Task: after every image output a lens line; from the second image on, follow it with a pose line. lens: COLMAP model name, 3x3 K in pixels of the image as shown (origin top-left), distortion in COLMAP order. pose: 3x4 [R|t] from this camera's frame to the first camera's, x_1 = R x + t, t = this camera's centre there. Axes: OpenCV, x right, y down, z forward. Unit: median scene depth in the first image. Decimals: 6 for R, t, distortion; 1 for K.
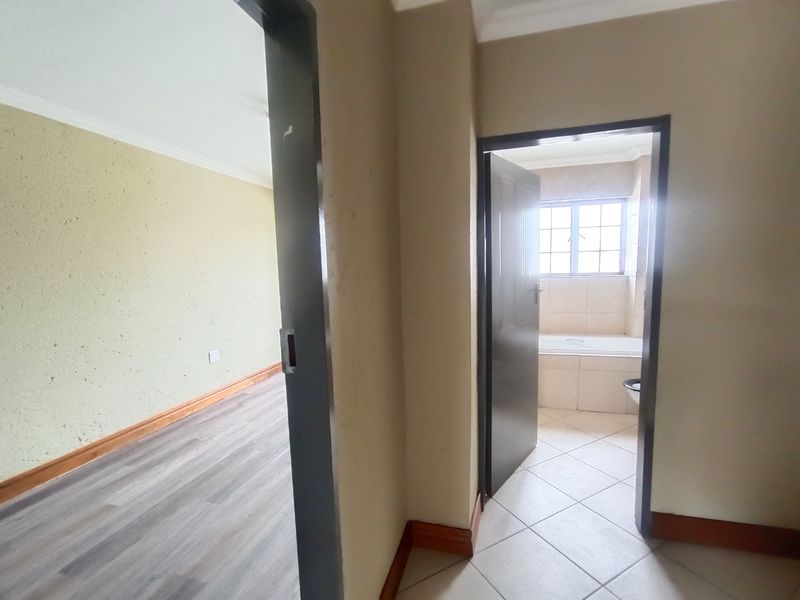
lens RADIAL K [[362.6, 0, 403.1], [0, 362.6, 308.6], [0, 0, 1]] dist [-0.020879, 0.012009]
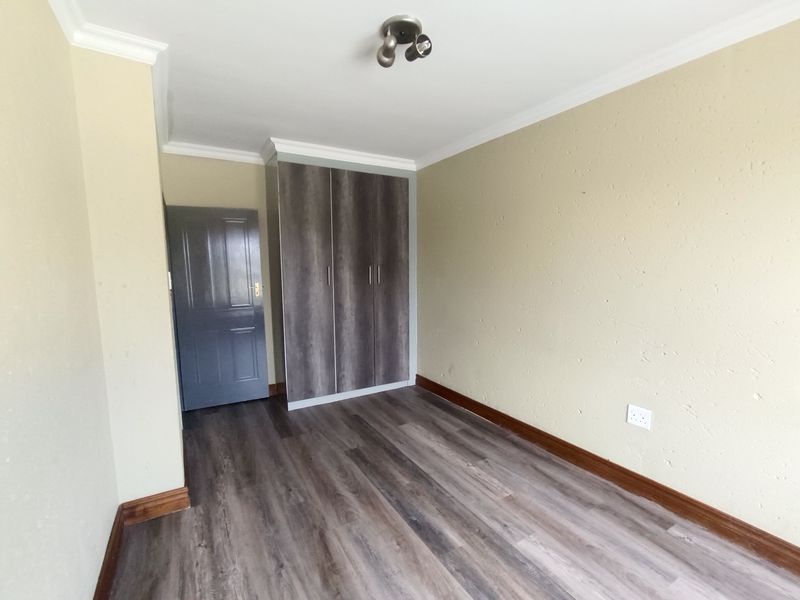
lens RADIAL K [[362.6, 0, 403.1], [0, 362.6, 308.6], [0, 0, 1]] dist [-0.020879, 0.012009]
pose [[-0.680821, 0.113442, -0.723611, 0.164528], [-0.062049, 0.975449, 0.211303, -0.178025], [0.729817, 0.188759, -0.657068, 1.451896]]
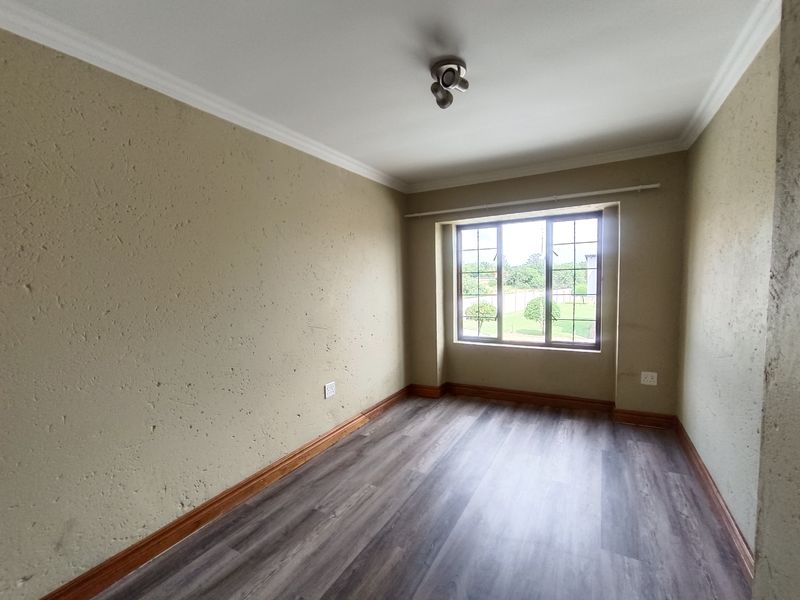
lens RADIAL K [[362.6, 0, 403.1], [0, 362.6, 308.6], [0, 0, 1]] dist [-0.020879, 0.012009]
pose [[0.976418, 0.015933, -0.215299, -0.253796], [-0.022431, 0.999363, -0.027770, -0.044744], [0.214719, 0.031945, 0.976153, 0.308347]]
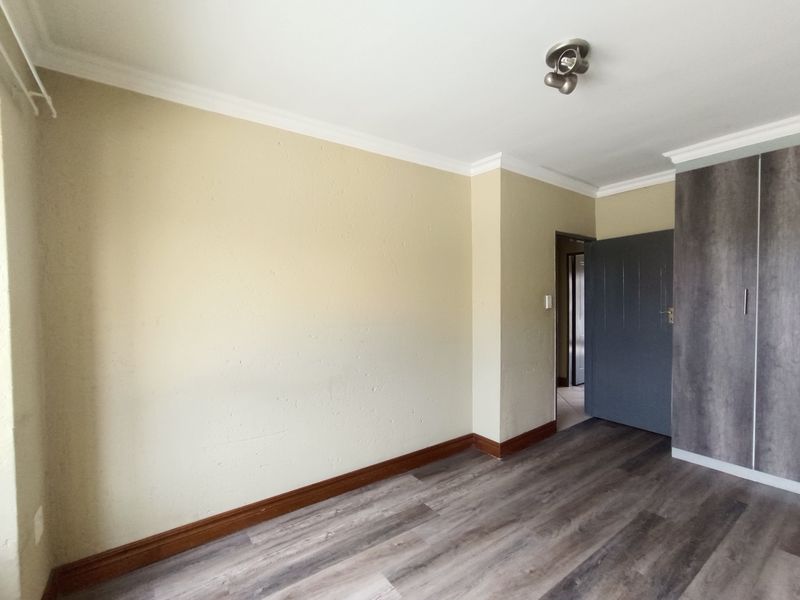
lens RADIAL K [[362.6, 0, 403.1], [0, 362.6, 308.6], [0, 0, 1]] dist [-0.020879, 0.012009]
pose [[-0.789569, 0.016630, 0.613436, -0.466464], [0.103837, 0.988839, 0.106845, -0.177900], [-0.604812, 0.148059, -0.782483, 1.665288]]
